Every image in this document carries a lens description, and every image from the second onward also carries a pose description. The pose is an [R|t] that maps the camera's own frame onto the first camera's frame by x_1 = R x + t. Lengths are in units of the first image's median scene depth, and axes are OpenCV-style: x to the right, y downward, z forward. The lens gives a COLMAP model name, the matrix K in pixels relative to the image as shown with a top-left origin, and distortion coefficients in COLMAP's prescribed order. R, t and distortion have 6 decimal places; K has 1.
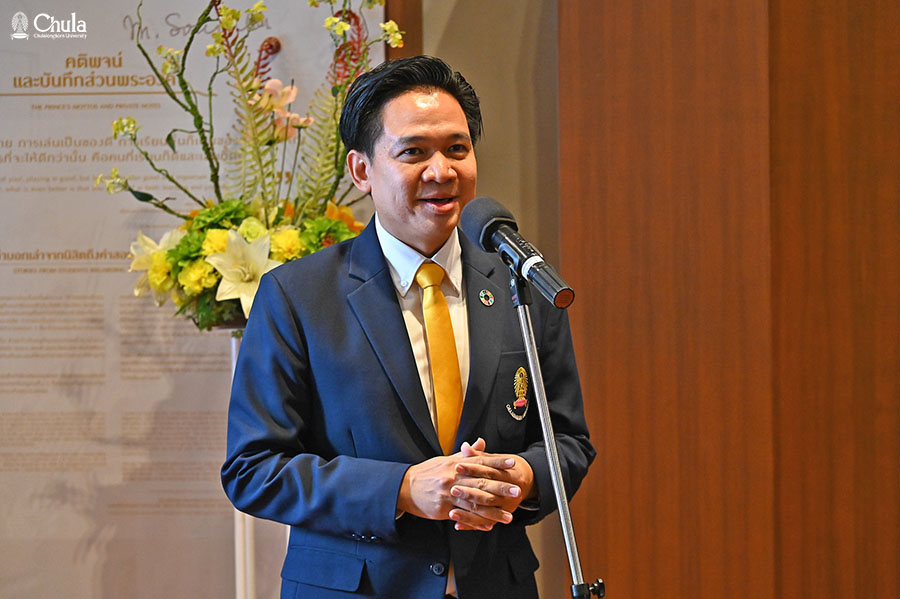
lens RADIAL K [[2817.4, 0, 450.1], [0, 2817.4, 311.3], [0, 0, 1]] dist [0.146454, 1.307992]
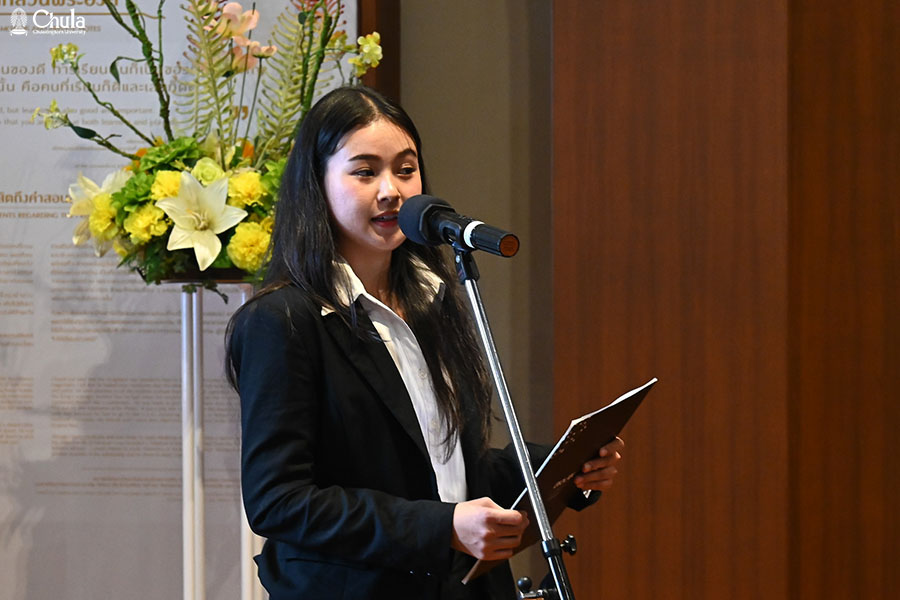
lens RADIAL K [[3789.7, 0, 450.0], [0, 3789.7, 300.0], [0, 0, 1]] dist [0.117068, -1.245515]
pose [[0.999900, 0.012788, 0.006112, -0.000223], [-0.012819, 0.999906, 0.004947, 0.004284], [-0.006049, -0.005025, 0.999969, -0.180153]]
